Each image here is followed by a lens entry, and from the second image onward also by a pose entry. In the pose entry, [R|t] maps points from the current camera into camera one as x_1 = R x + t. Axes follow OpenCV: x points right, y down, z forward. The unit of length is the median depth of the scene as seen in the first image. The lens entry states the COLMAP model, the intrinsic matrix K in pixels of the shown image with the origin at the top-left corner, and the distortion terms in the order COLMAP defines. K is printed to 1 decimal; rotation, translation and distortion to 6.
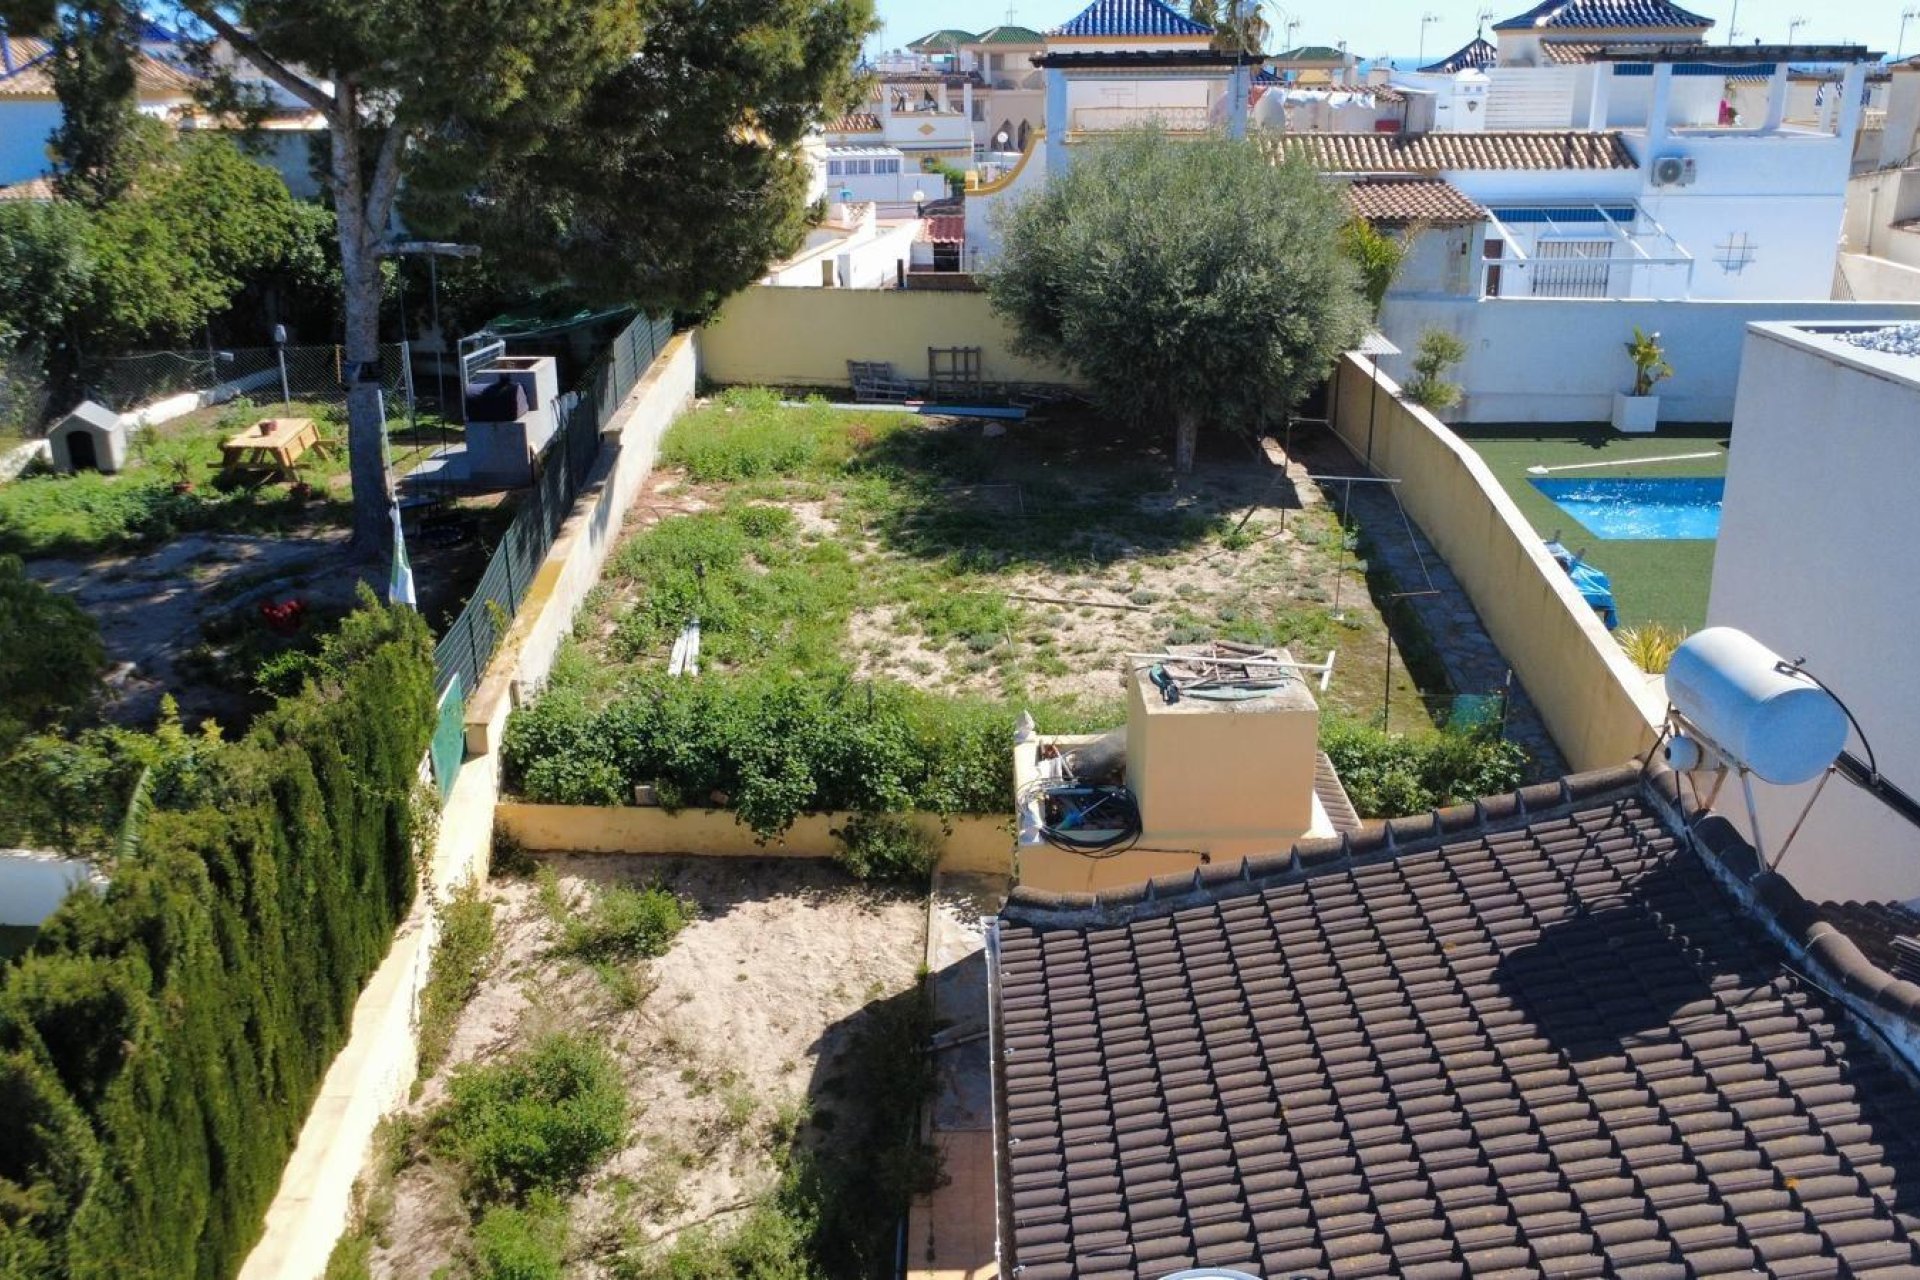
lens RADIAL K [[1706.5, 0, 946.7], [0, 1706.5, 642.9], [0, 0, 1]] dist [0.001249, 0.011429]
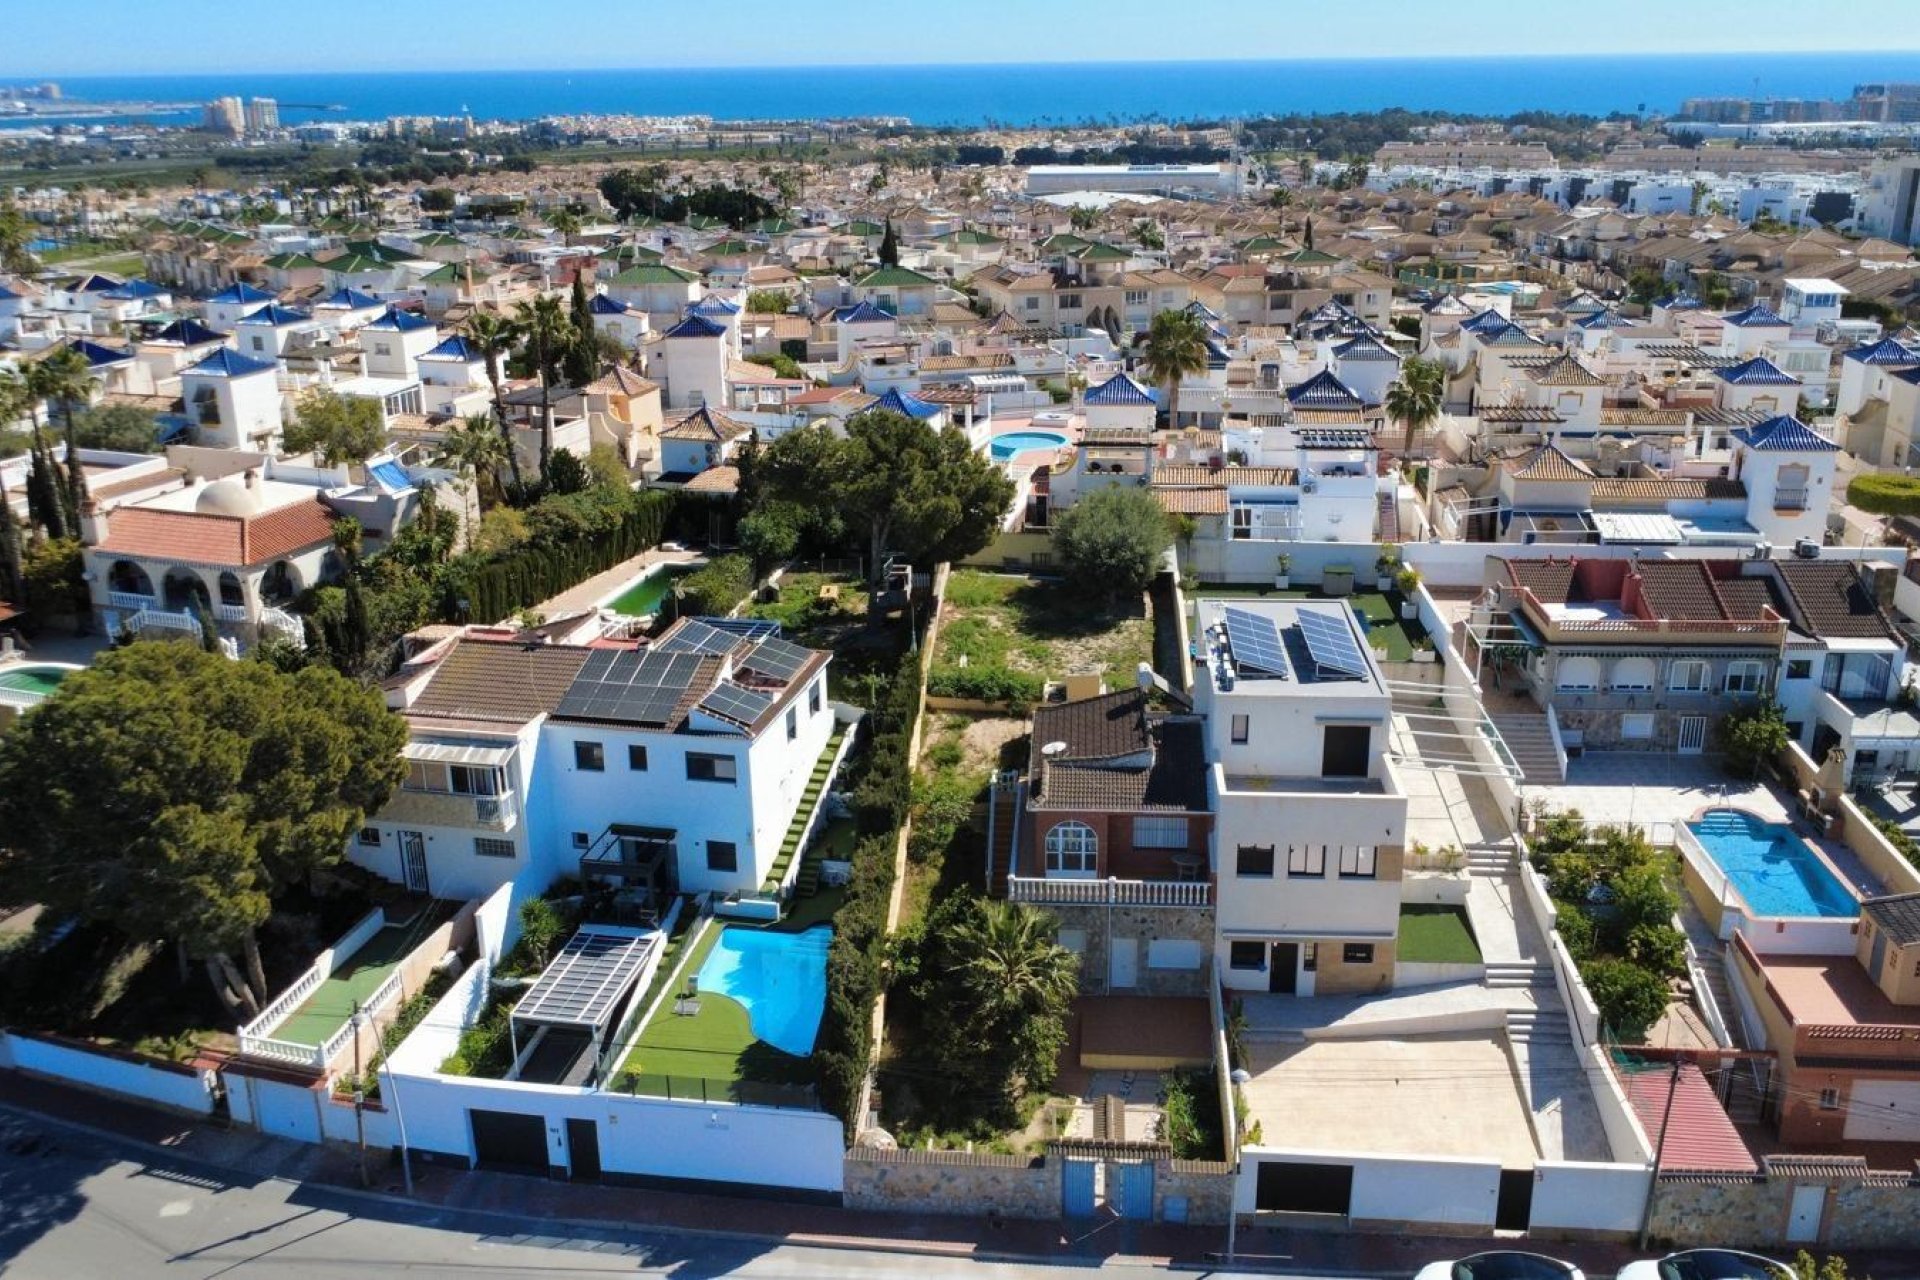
lens RADIAL K [[1706.5, 0, 954.0], [0, 1706.5, 632.7], [0, 0, 1]] dist [0.001249, 0.011429]
pose [[0.997663, 0.017074, -0.066156, 0.065355], [-0.017519, 0.999828, -0.006151, -0.030170], [0.066040, 0.007296, 0.997790, -2.405381]]
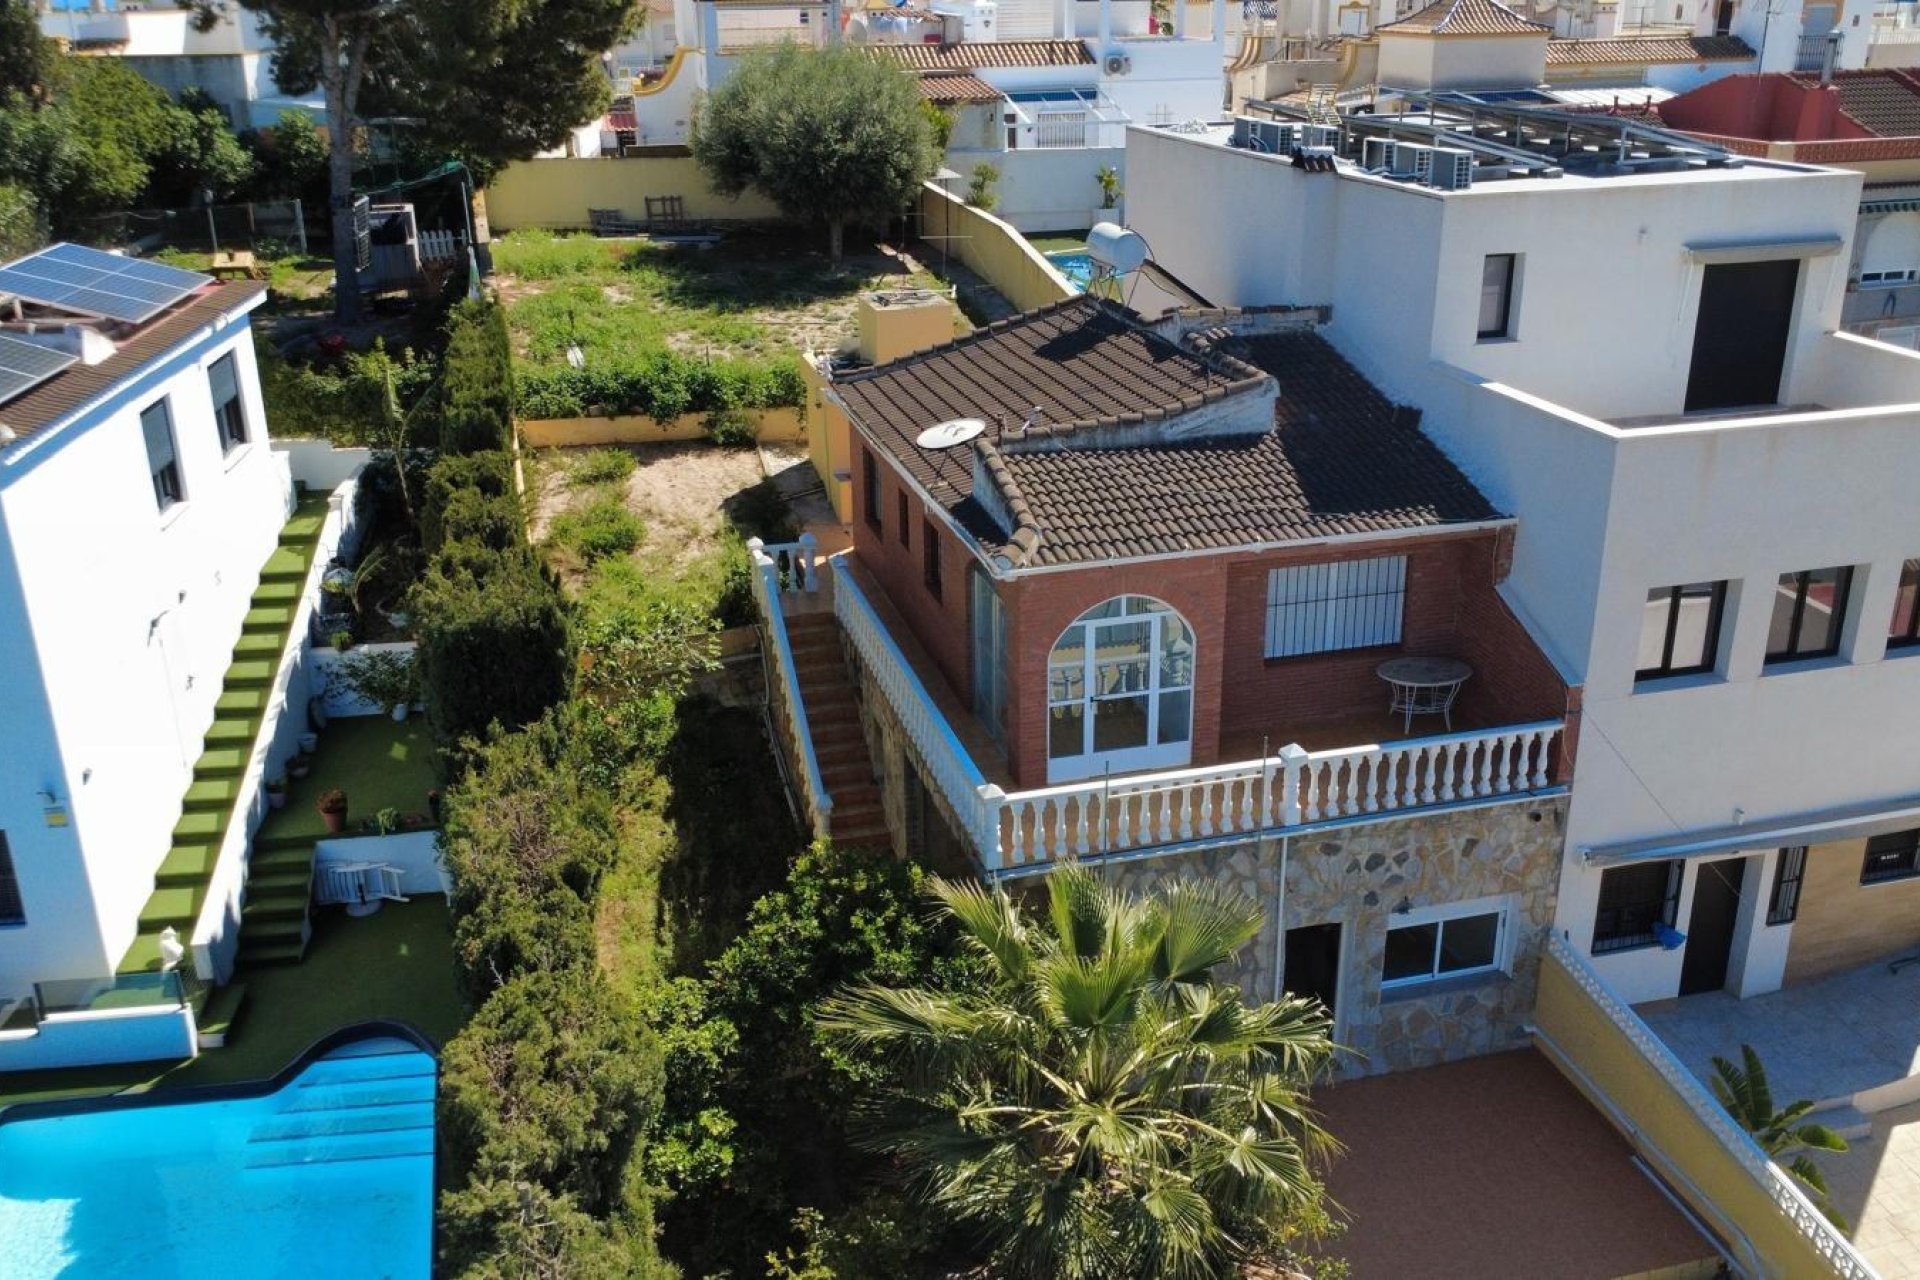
lens RADIAL K [[1706.5, 0, 950.9], [0, 1706.5, 637.0], [0, 0, 1]] dist [0.001249, 0.011429]
pose [[0.963686, -0.103787, 0.246043, -0.208321], [0.094331, 0.994287, 0.049945, 0.201005], [-0.249821, -0.024922, 0.967971, -0.641298]]
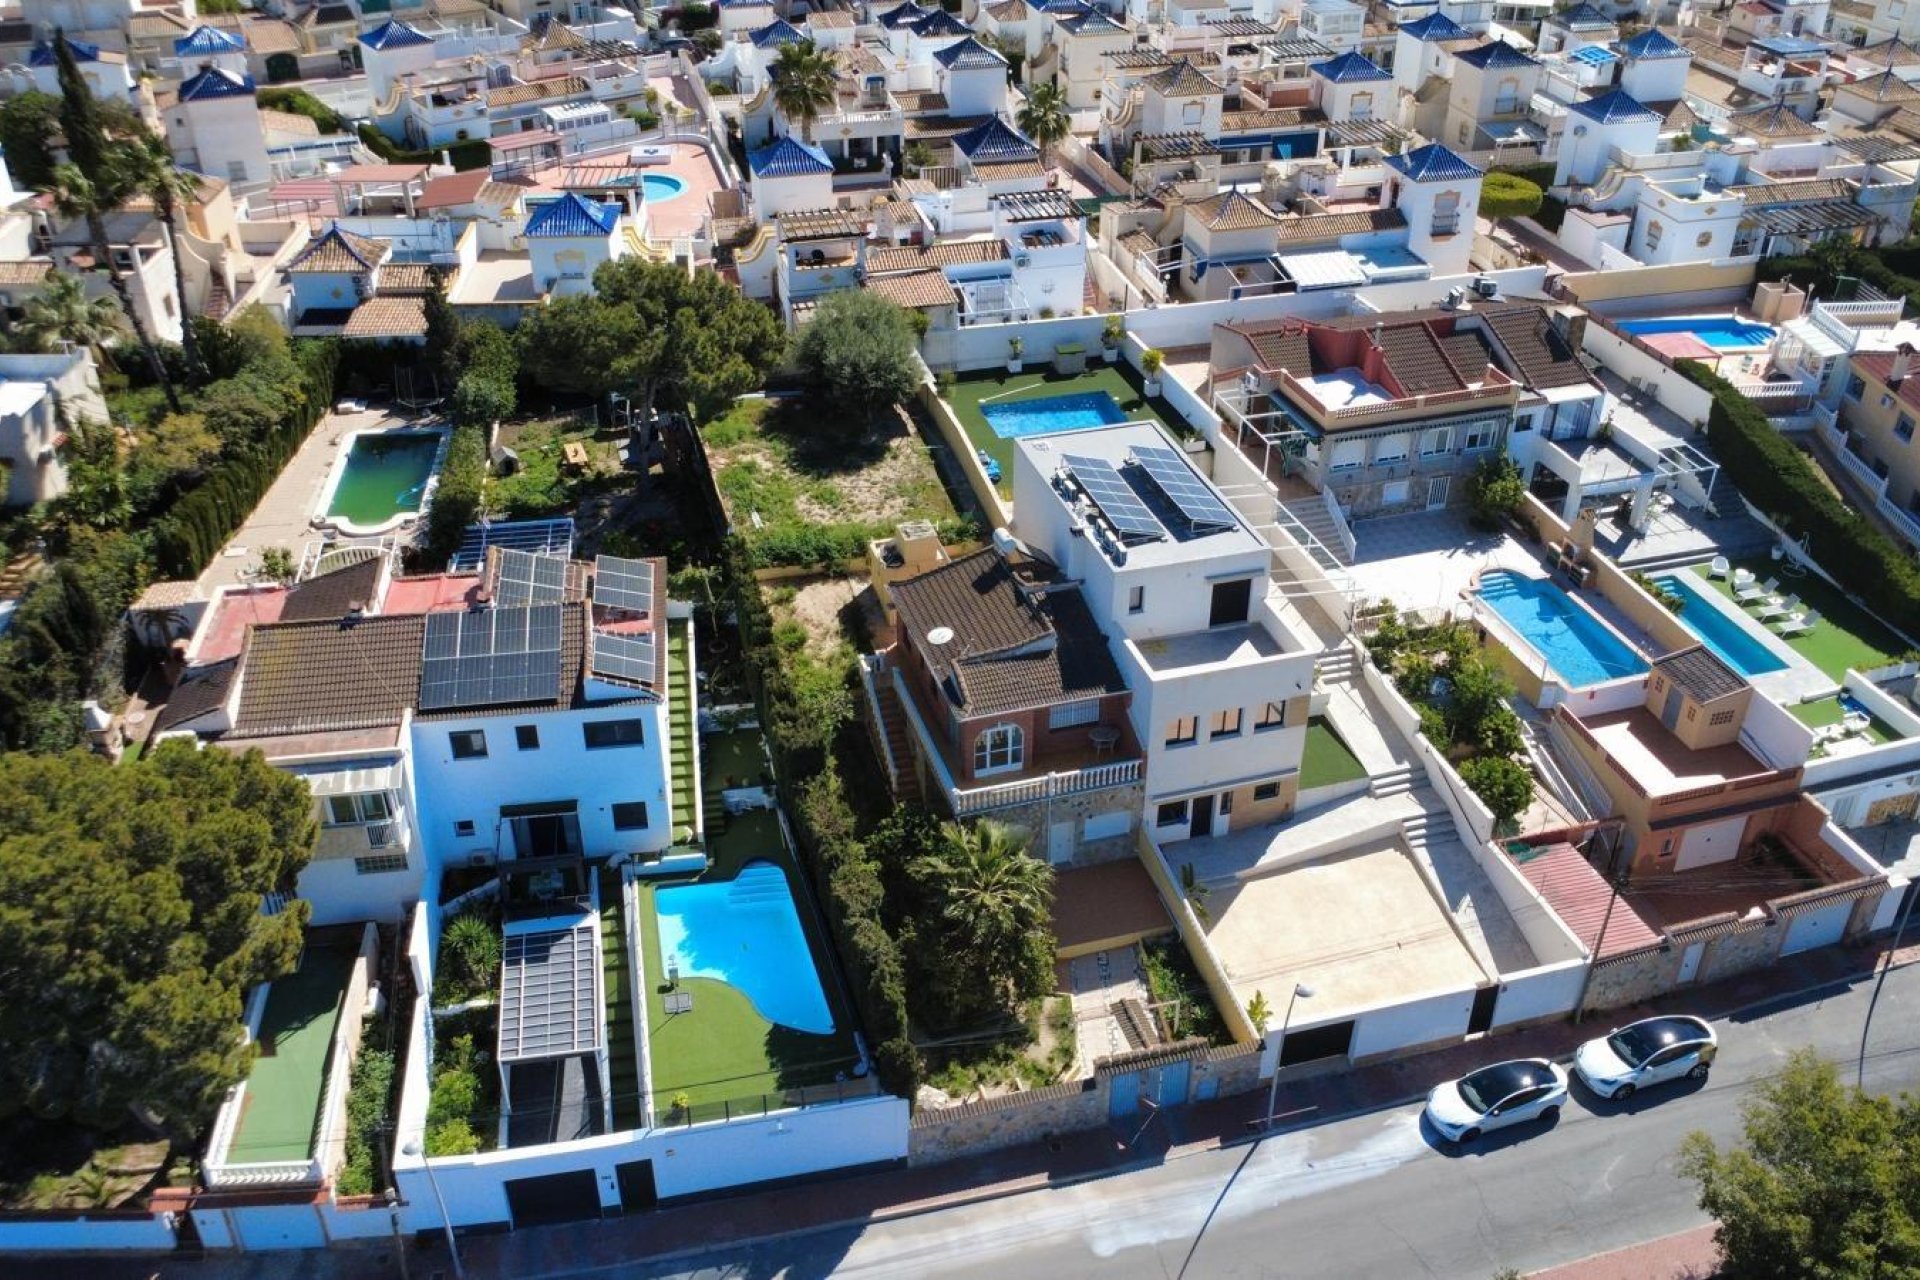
lens RADIAL K [[1706.5, 0, 949.7], [0, 1706.5, 631.7], [0, 0, 1]] dist [0.001249, 0.011429]
pose [[0.955480, -0.152377, 0.252666, -0.614323], [0.089680, 0.965793, 0.243313, -0.523601], [-0.281098, -0.209821, 0.936461, -2.189939]]
